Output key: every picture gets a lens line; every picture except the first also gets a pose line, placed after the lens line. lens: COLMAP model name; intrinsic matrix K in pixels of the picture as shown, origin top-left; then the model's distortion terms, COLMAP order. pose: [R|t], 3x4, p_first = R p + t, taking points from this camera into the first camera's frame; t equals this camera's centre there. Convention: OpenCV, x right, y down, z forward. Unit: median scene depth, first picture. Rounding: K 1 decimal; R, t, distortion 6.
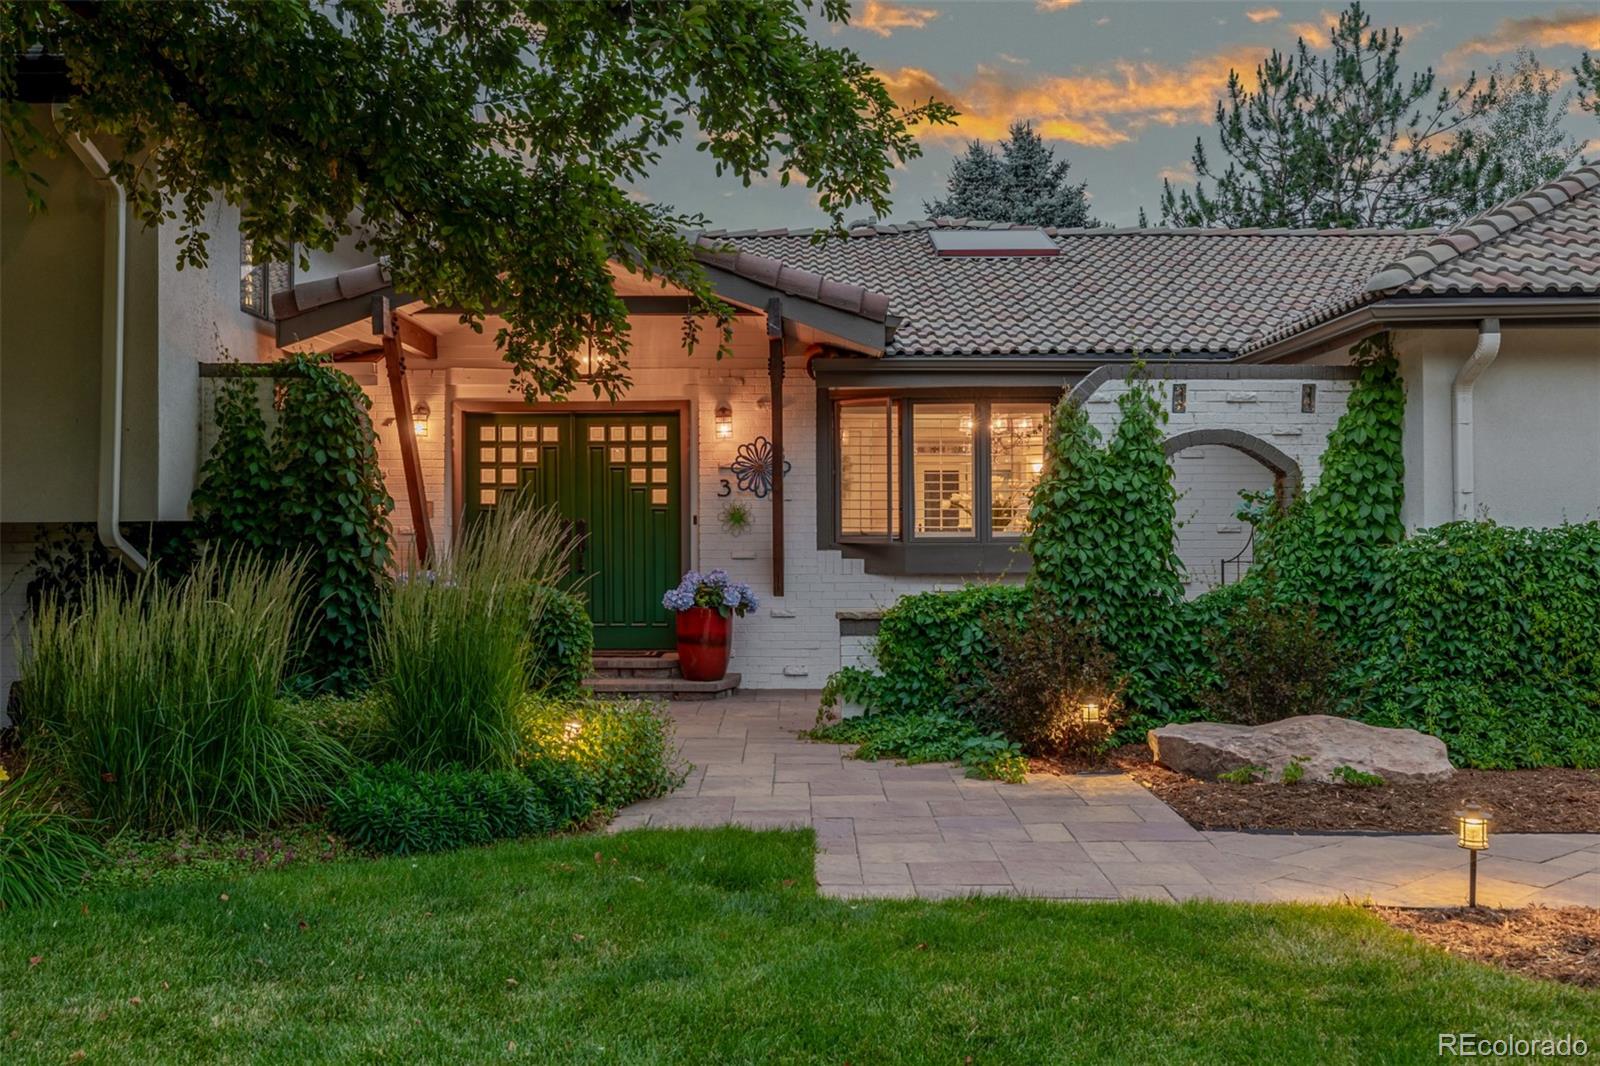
lens RADIAL K [[1549.1, 0, 801.1], [0, 1549.1, 532.5], [0, 0, 1]] dist [-0.004218, 0.000000]
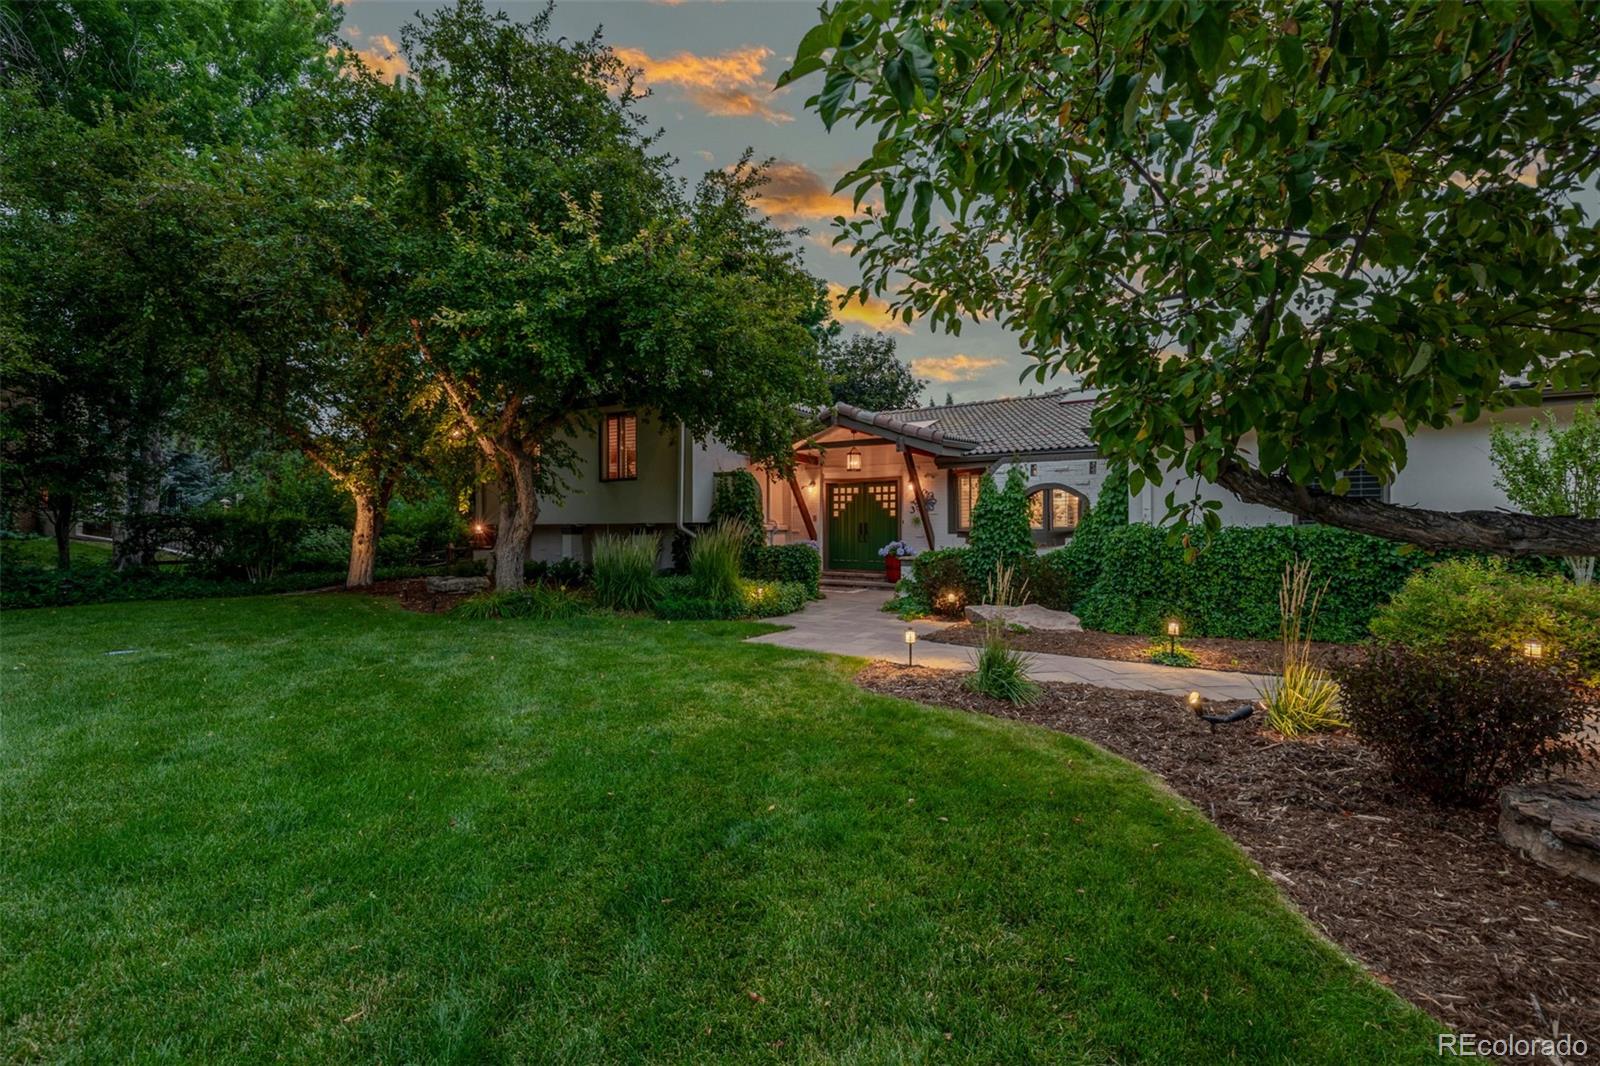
lens RADIAL K [[678.4, 0, 796.7], [0, 678.4, 527.4], [0, 0, 1]] dist [0.000716, -0.000168]
pose [[0.834493, 0.003501, -0.551007, 0.516107], [-0.003458, 0.999993, 0.001116, 0.000344], [0.551008, 0.000974, 0.834500, -0.059669]]
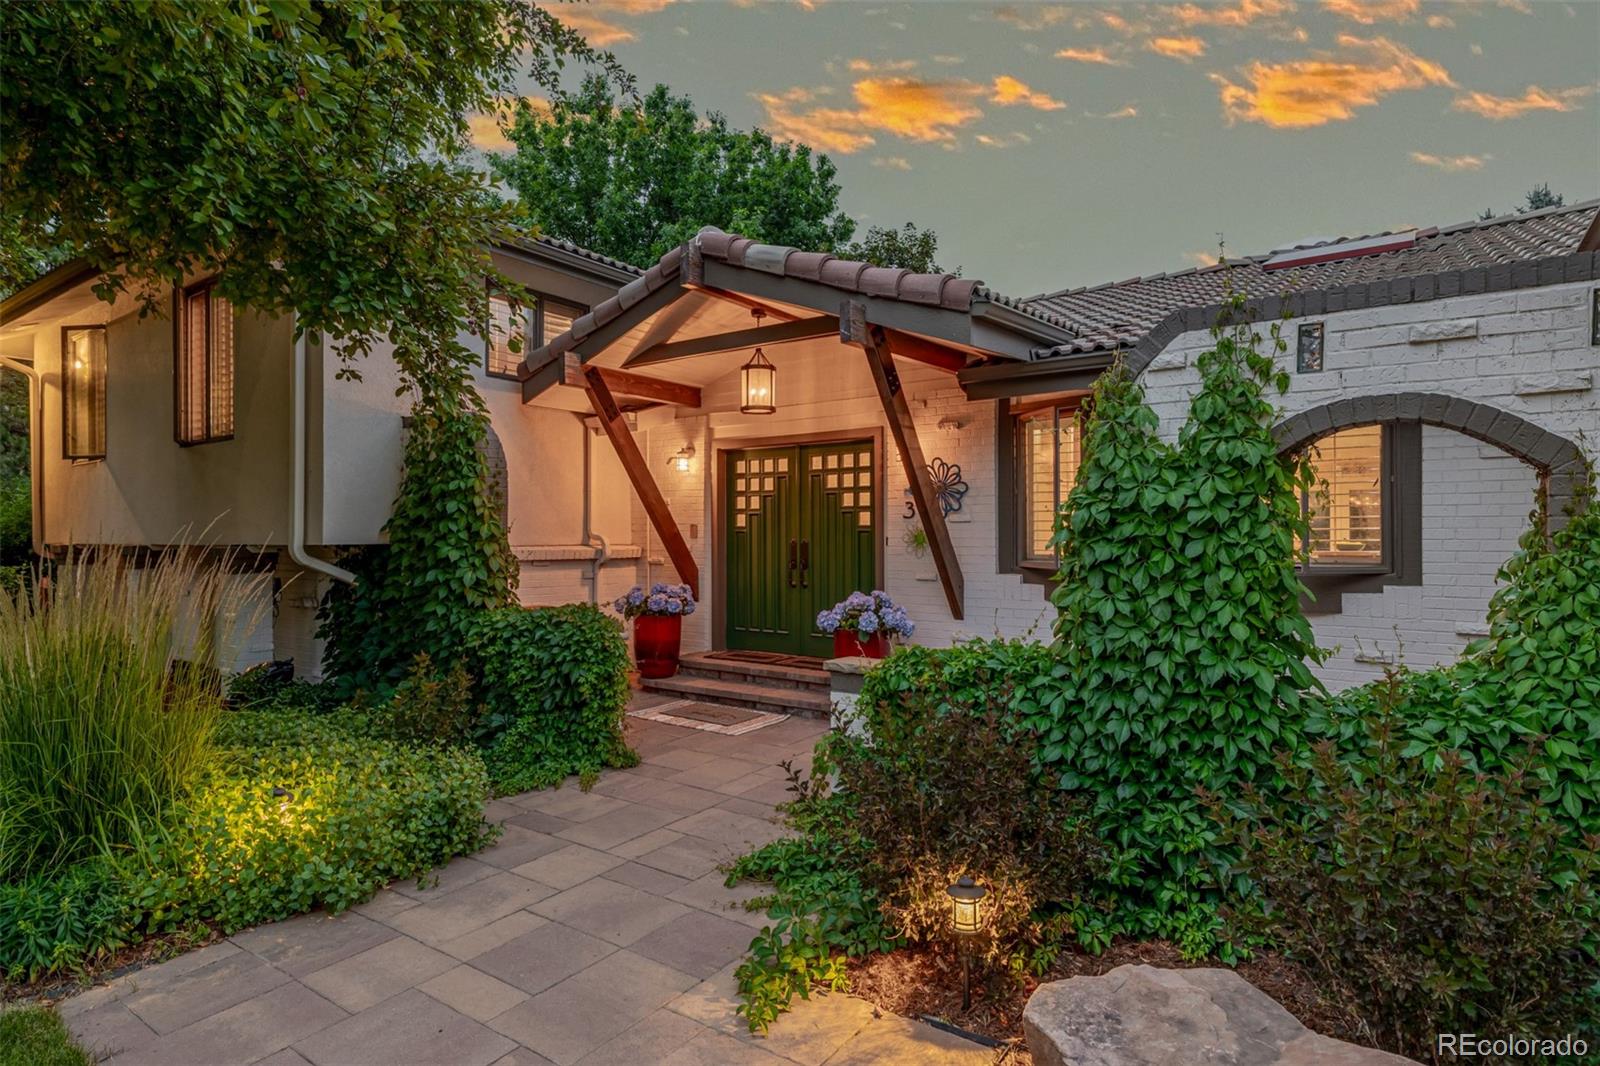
lens RADIAL K [[862.8, 0, 802.7], [0, 862.8, 534.2], [0, 0, 1]] dist [-0.001165, 0.003106]
pose [[0.812344, 0.001803, -0.583176, 0.280747], [-0.003203, 0.999994, -0.001370, -0.015091], [0.583170, 0.002981, 0.812345, 0.626618]]
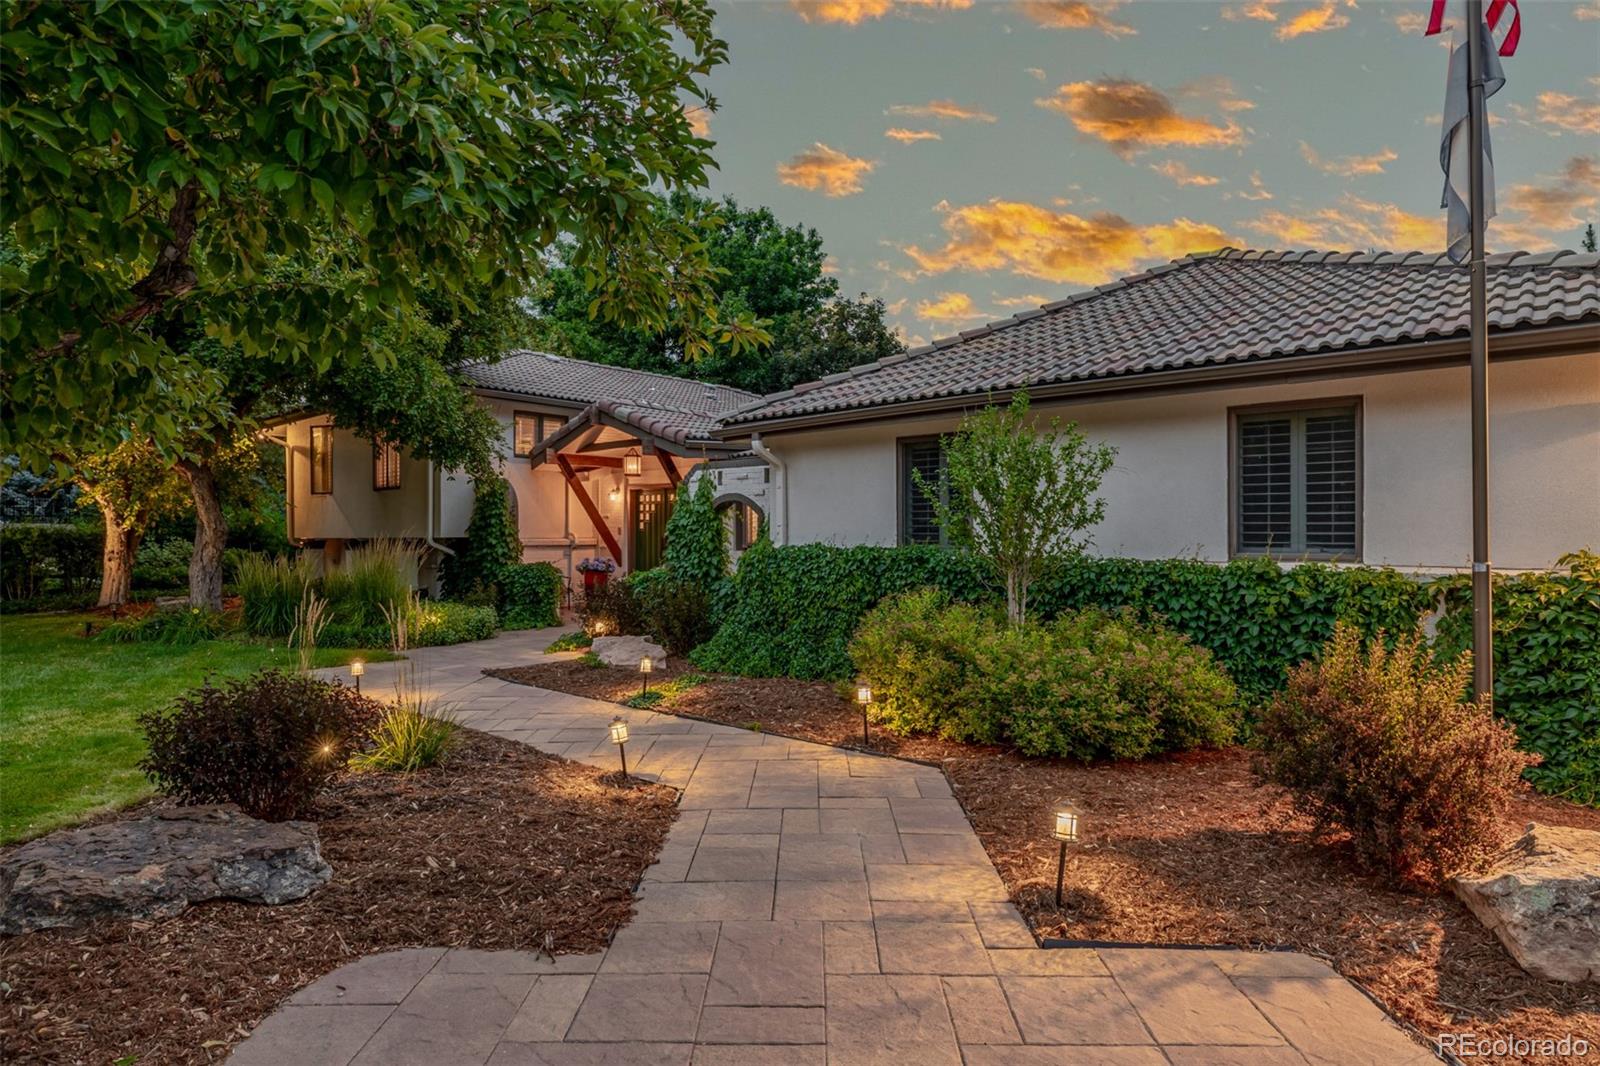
lens RADIAL K [[862.8, 0, 799.0], [0, 862.8, 535.8], [0, 0, 1]] dist [-0.001165, 0.003106]
pose [[0.747363, 0.004467, -0.664401, 1.066150], [-0.001808, 0.999987, 0.004690, -0.018078], [0.664414, -0.002304, 0.747361, 0.238259]]
